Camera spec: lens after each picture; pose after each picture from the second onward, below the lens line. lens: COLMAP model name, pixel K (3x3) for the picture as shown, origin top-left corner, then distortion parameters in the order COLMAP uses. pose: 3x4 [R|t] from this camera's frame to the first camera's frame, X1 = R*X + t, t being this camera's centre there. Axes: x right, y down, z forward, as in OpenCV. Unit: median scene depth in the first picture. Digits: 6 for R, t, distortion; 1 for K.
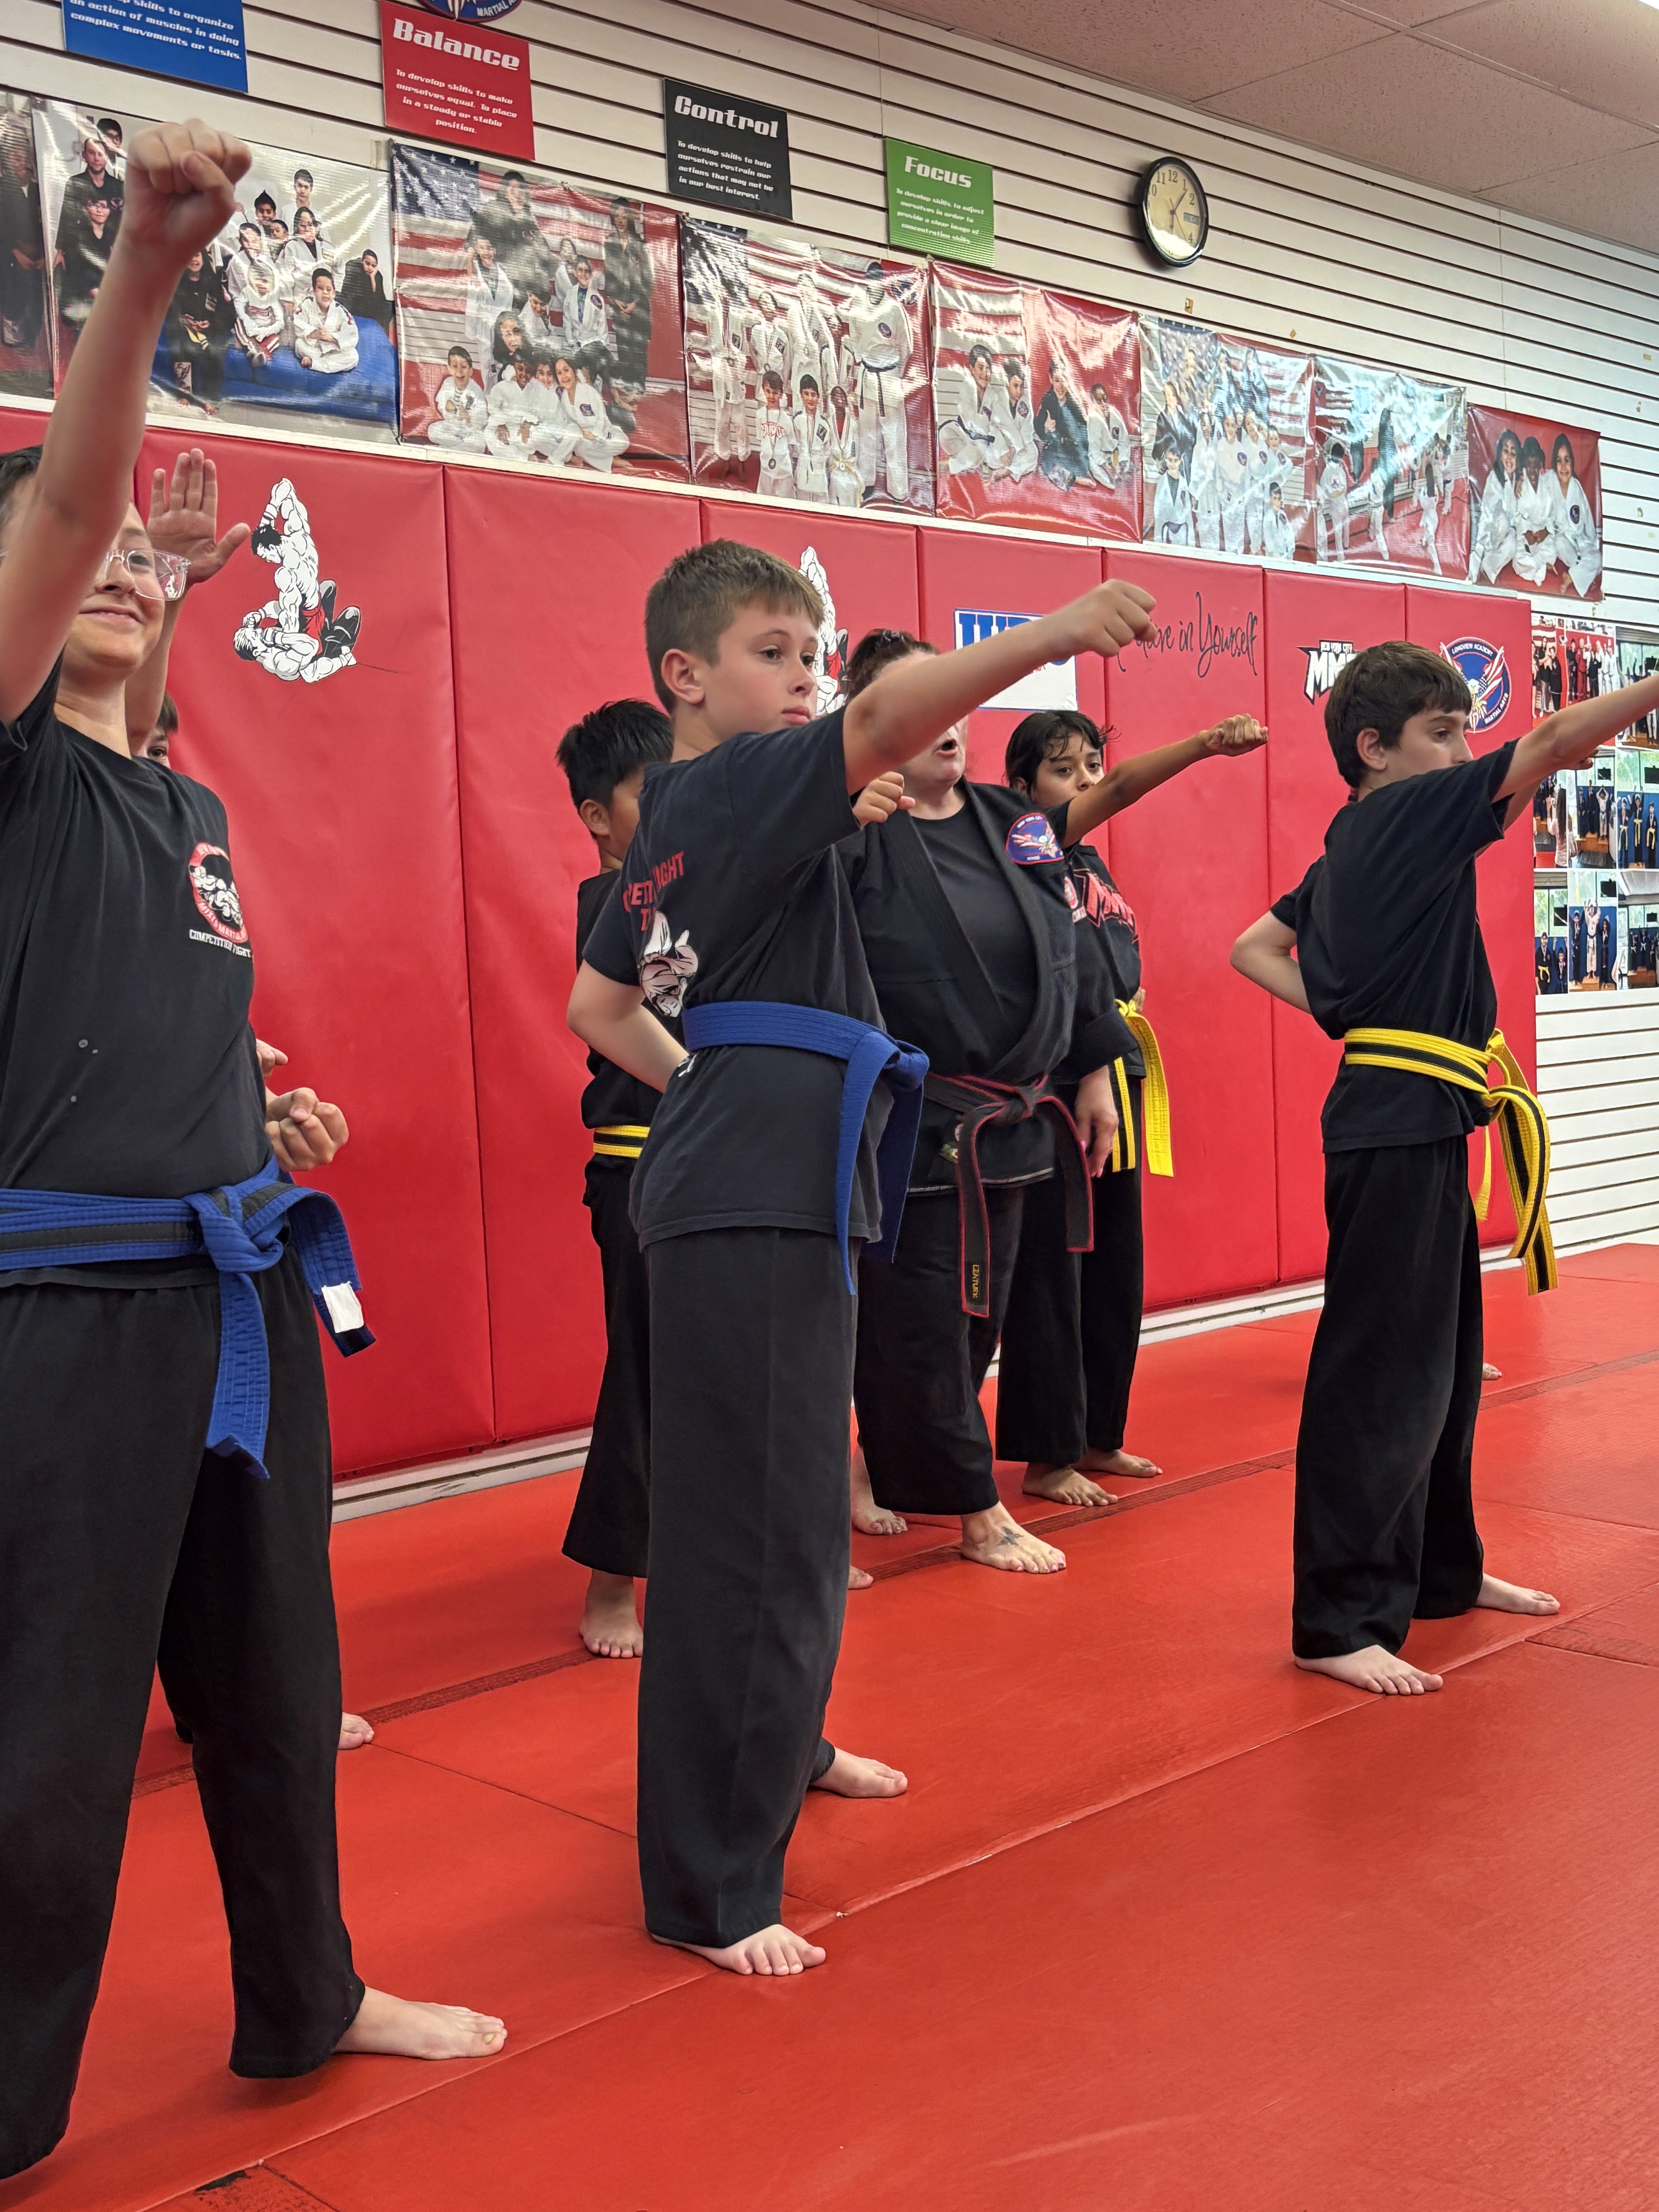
lens RADIAL K [[2540.2, 0, 834.8], [0, 2540.2, 1095.4], [0, 0, 1]] dist [0.014135, 0.000000]
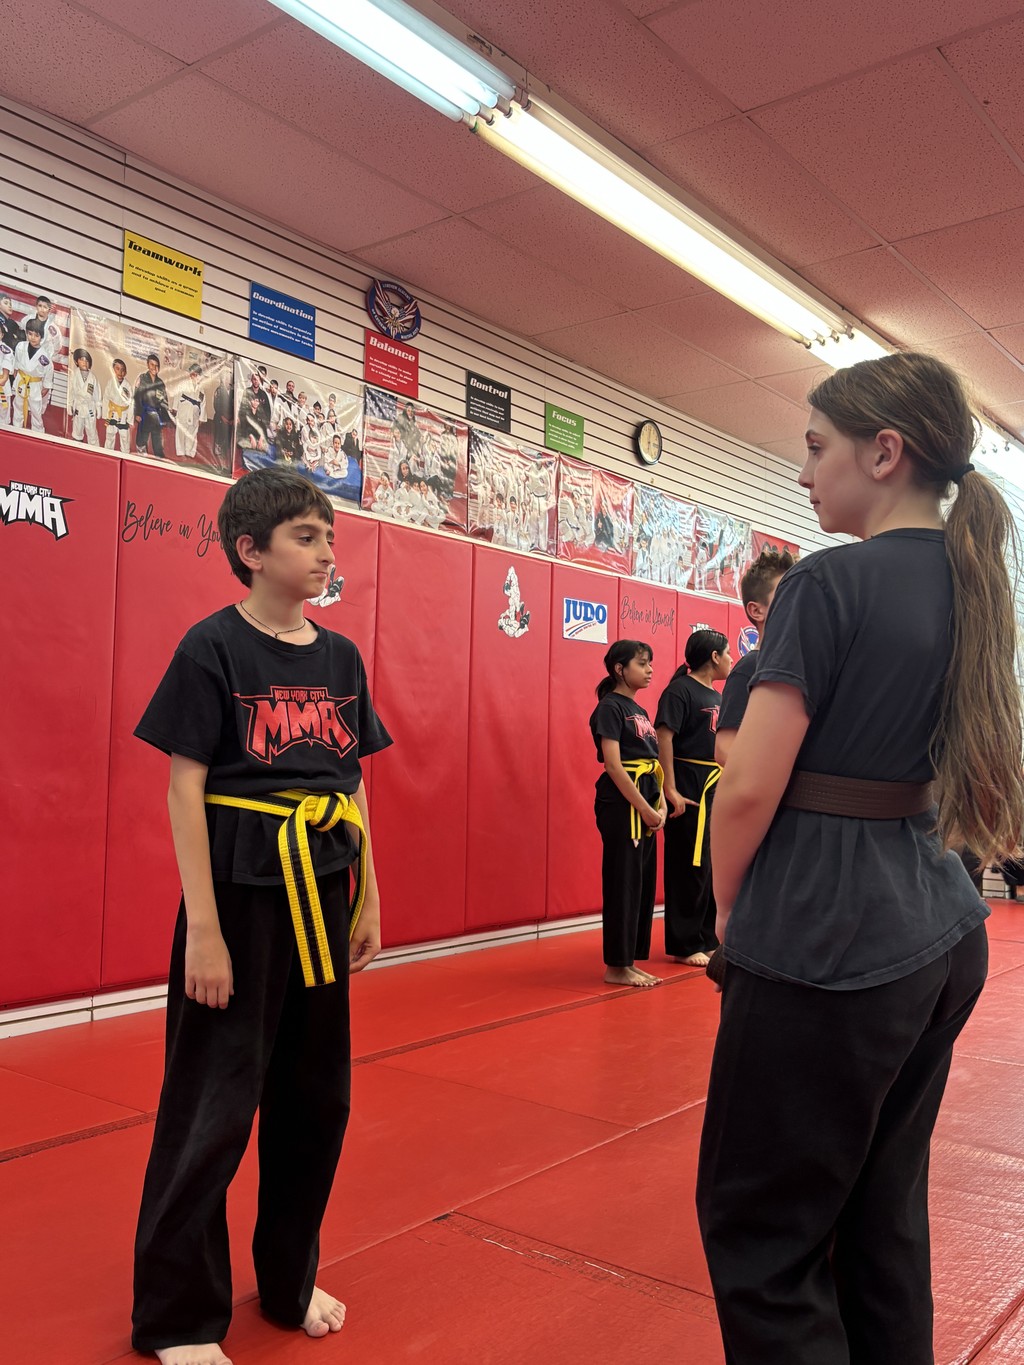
lens RADIAL K [[1177.7, 0, 512.8], [0, 1177.7, 681.6], [0, 0, 1]] dist [0.087180, -0.025572]
pose [[0.990009, 0.068424, 0.123292, -0.134827], [-0.053148, 0.990959, -0.123190, 0.024462], [-0.130607, 0.115406, 0.984695, -0.066669]]
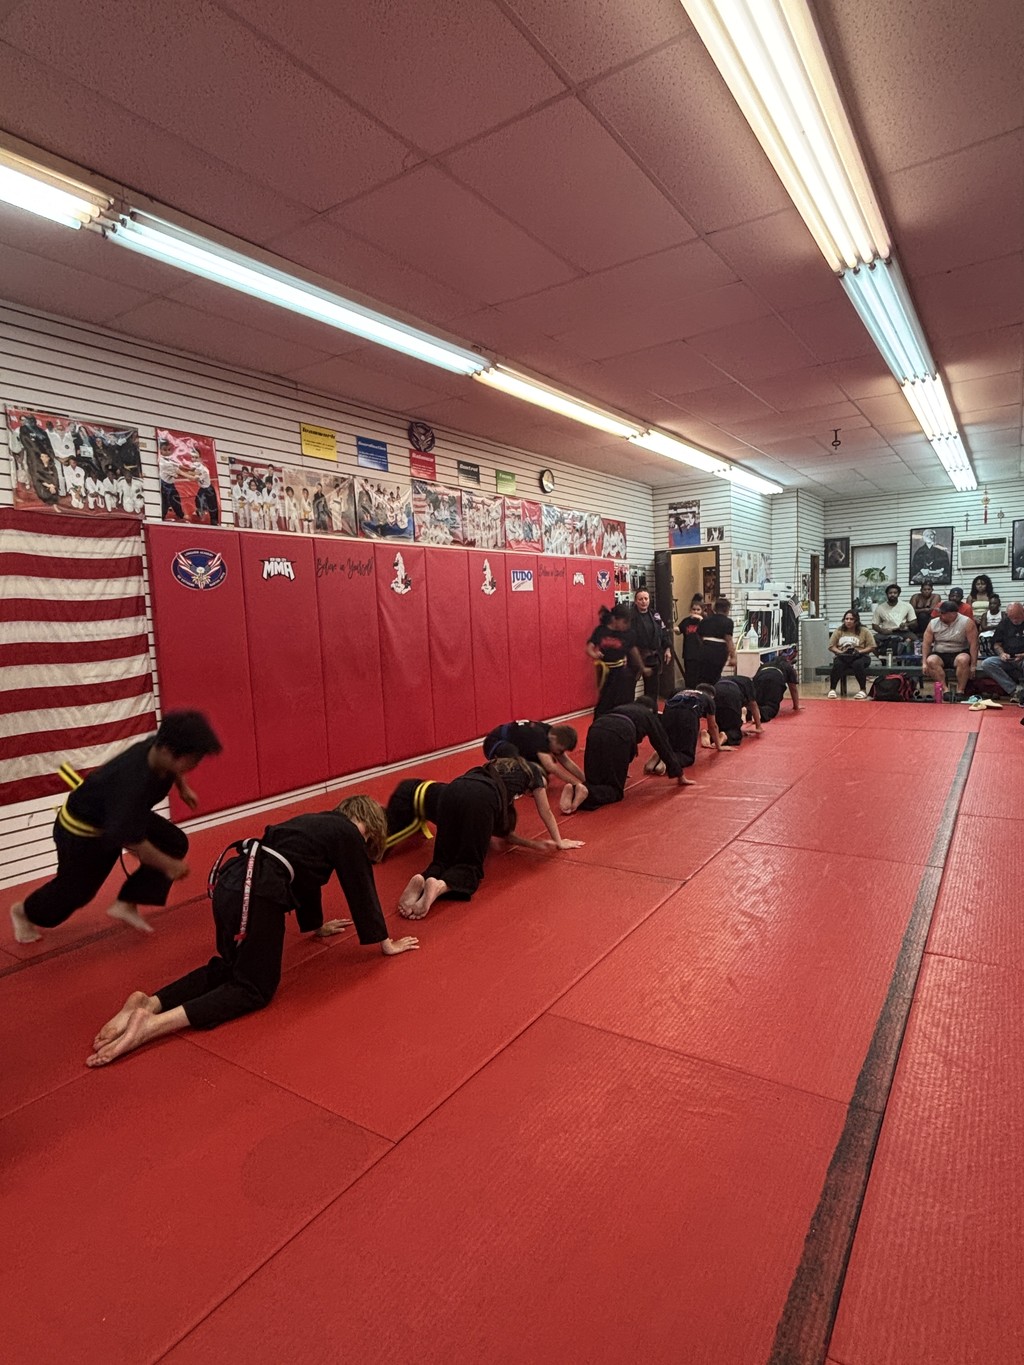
lens RADIAL K [[726.0, 0, 502.3], [0, 726.0, 687.2], [0, 0, 1]] dist [-0.003156, -0.001259]
pose [[0.980742, -0.022861, 0.193965, -0.243125], [0.015611, 0.999124, 0.038828, -0.029843], [-0.194682, -0.035052, 0.980240, -0.329007]]
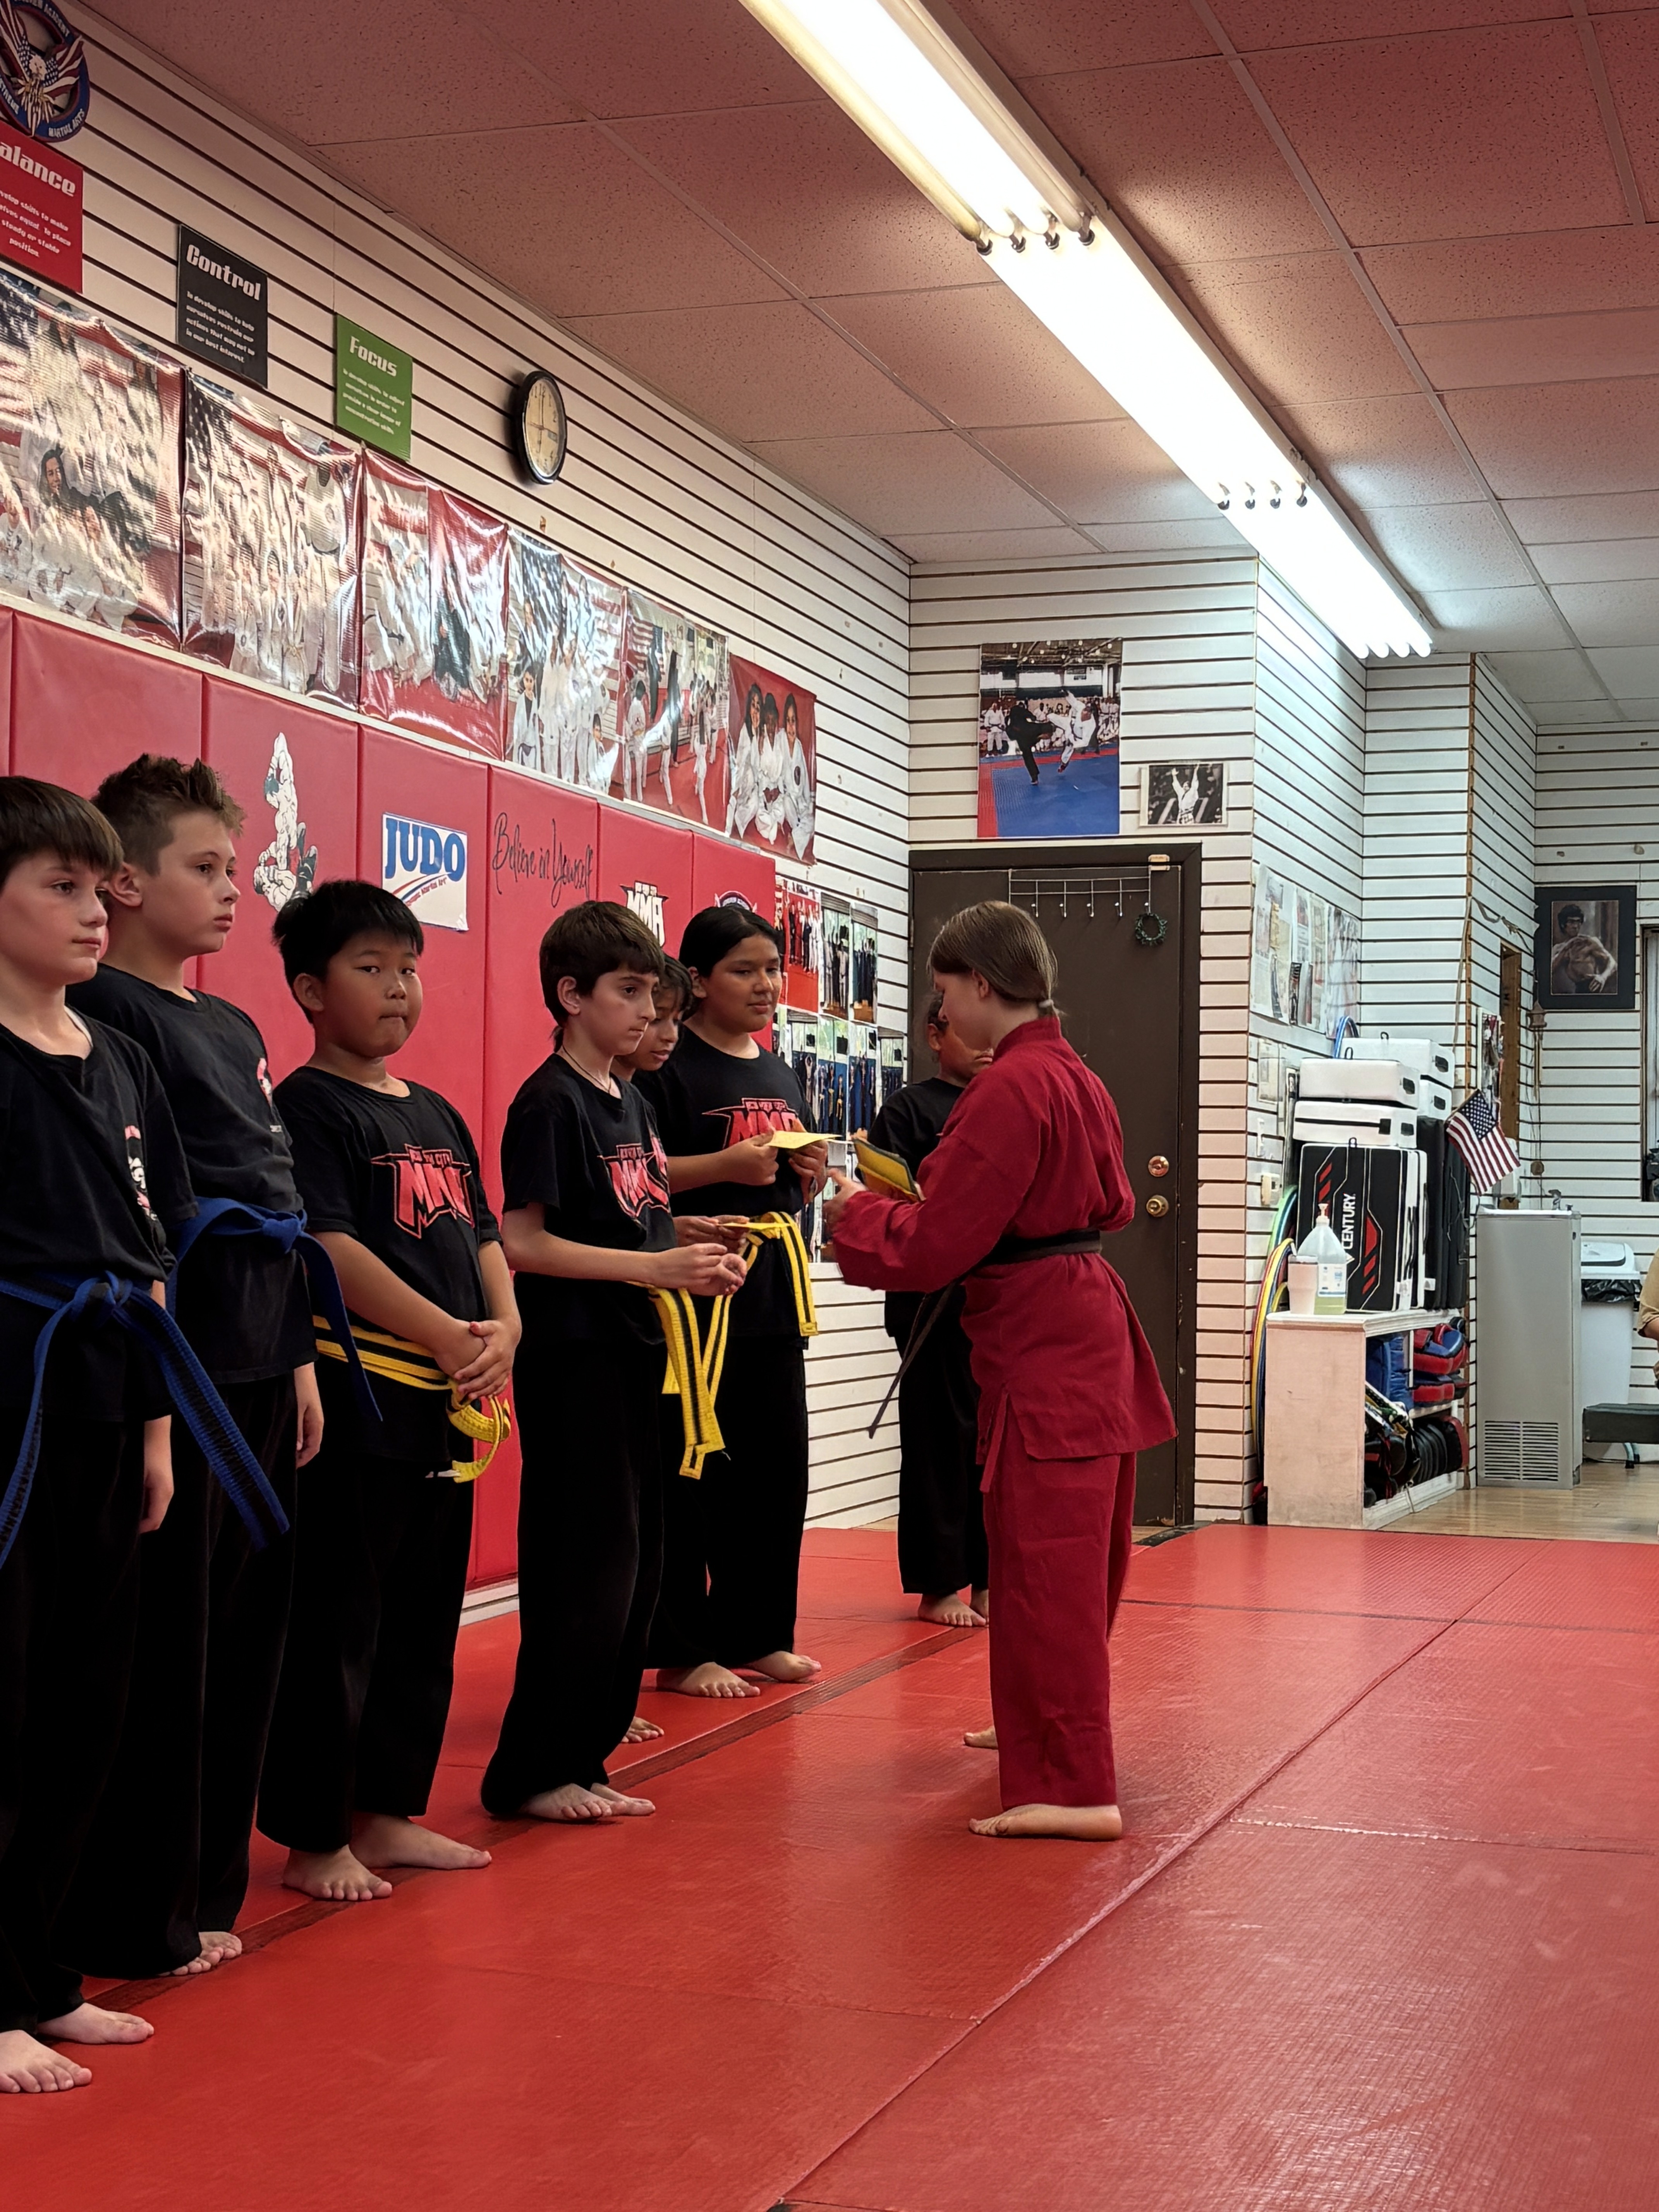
lens RADIAL K [[3170.2, 0, 839.1], [0, 3170.2, 1115.5], [0, 0, 1]] dist [-0.037361, 0.000000]
pose [[0.885994, 0.064920, 0.459129, -0.343819], [-0.020244, 0.994622, -0.101573, 0.034616], [-0.463254, 0.080698, 0.882544, -0.098037]]
